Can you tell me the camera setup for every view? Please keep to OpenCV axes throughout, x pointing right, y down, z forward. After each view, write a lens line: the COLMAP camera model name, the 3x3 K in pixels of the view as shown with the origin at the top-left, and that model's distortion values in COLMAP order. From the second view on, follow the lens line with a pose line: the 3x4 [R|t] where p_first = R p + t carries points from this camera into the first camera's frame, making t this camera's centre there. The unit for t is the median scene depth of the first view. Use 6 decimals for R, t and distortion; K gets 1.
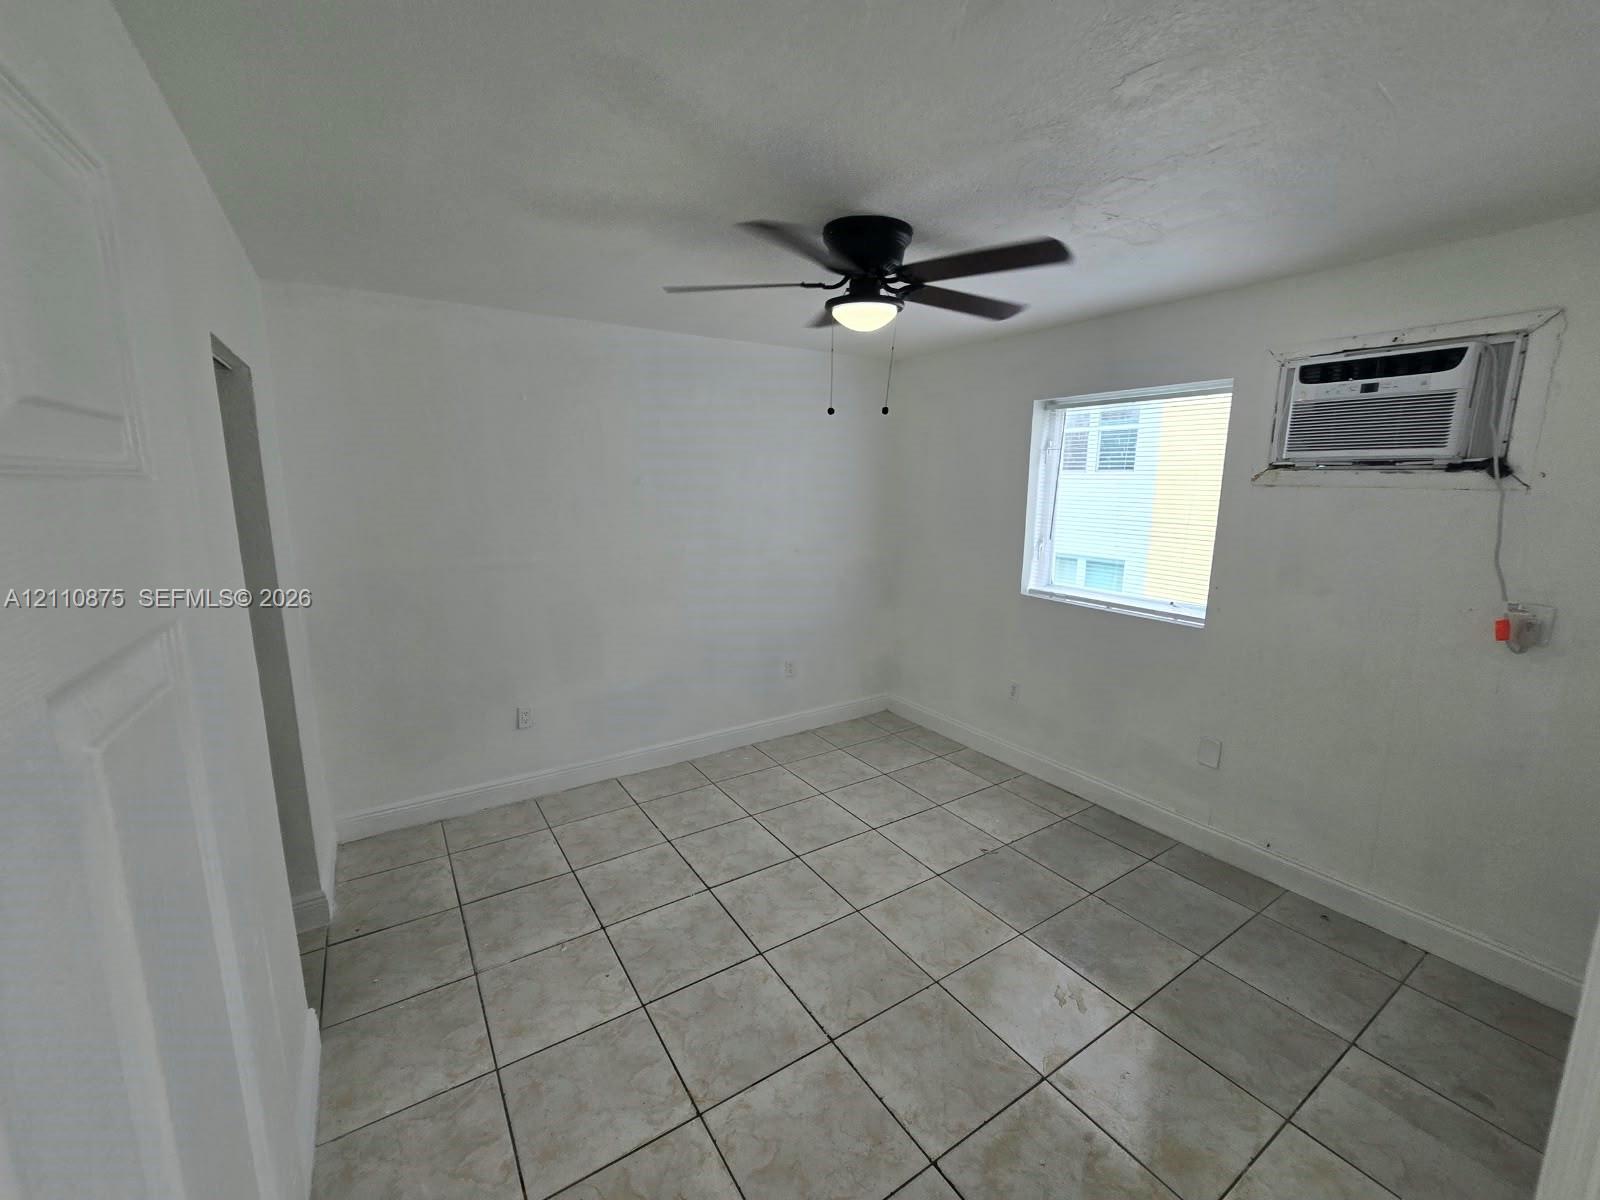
lens RADIAL K [[656.5, 0, 803.0], [0, 656.5, 600.7], [0, 0, 1]] dist [-0.000796, 0.000726]
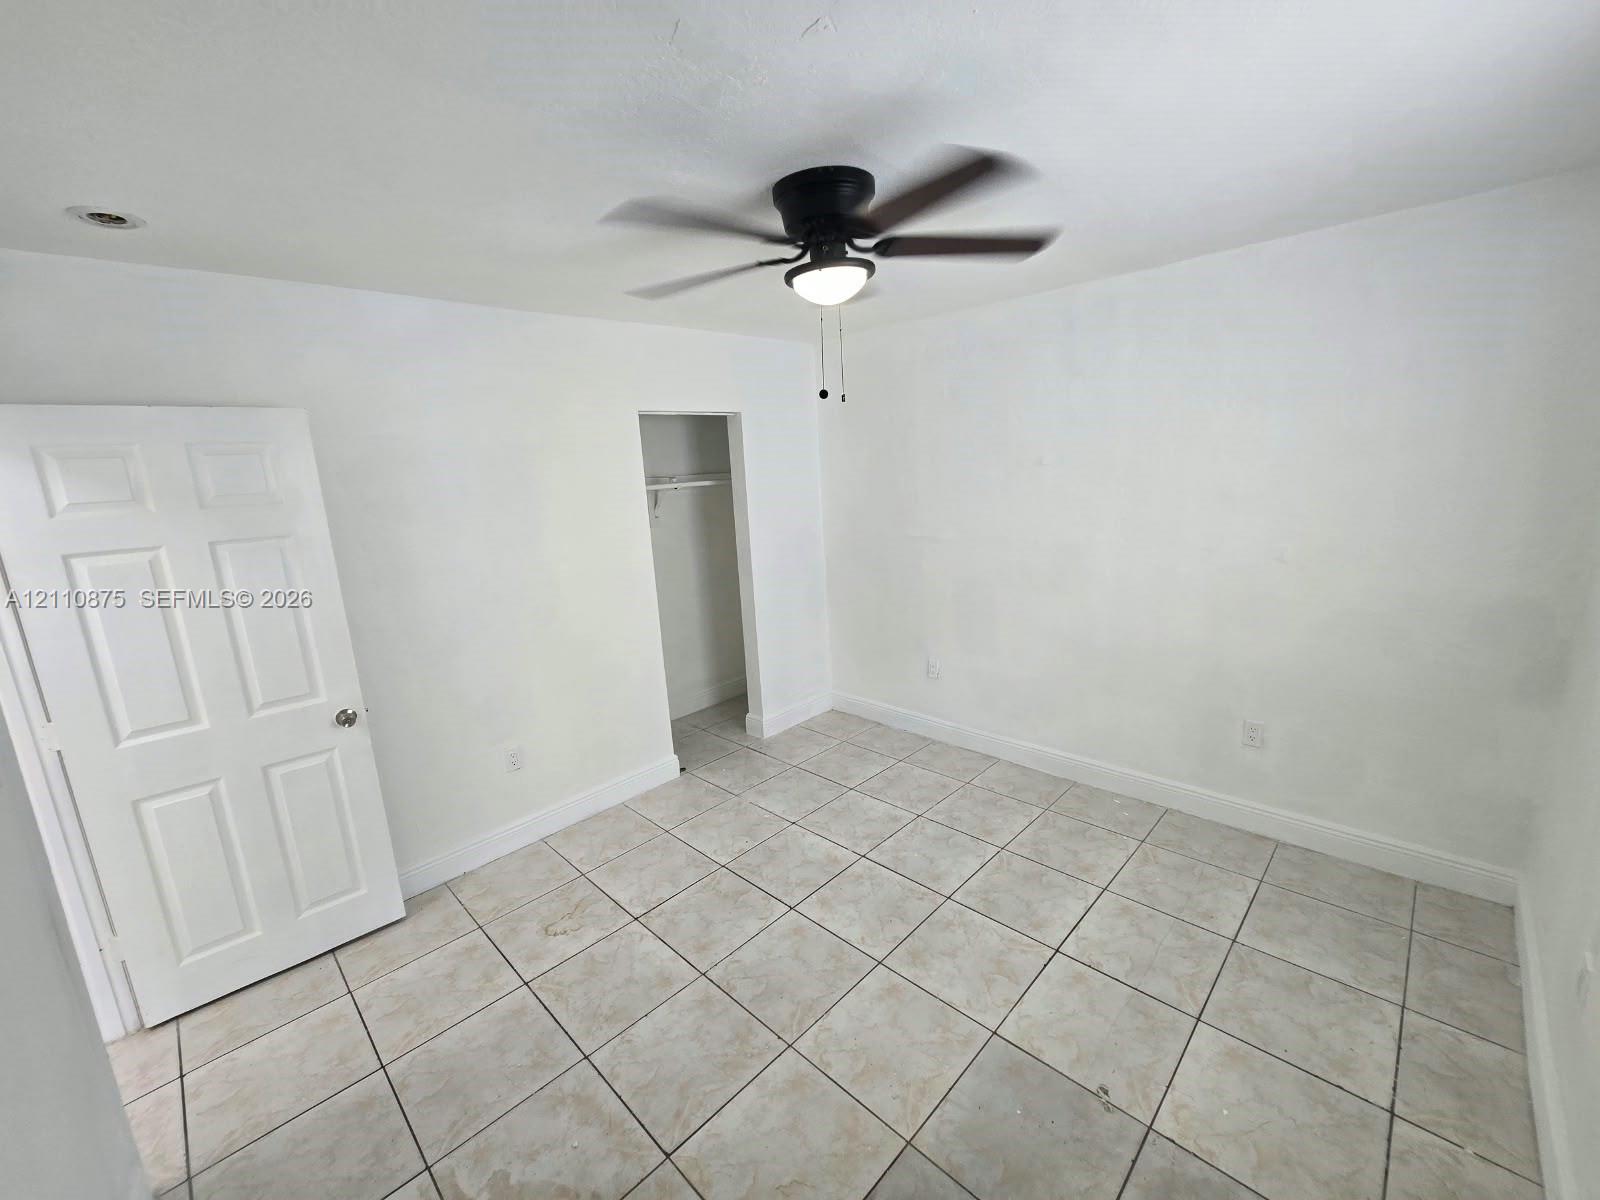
lens RADIAL K [[656.5, 0, 803.0], [0, 656.5, 600.7], [0, 0, 1]] dist [-0.000796, 0.000726]
pose [[0.215065, 0.181636, -0.959560, 0.749272], [-0.125275, 0.979566, 0.157345, -0.113701], [0.968531, 0.086370, 0.233425, 0.604959]]
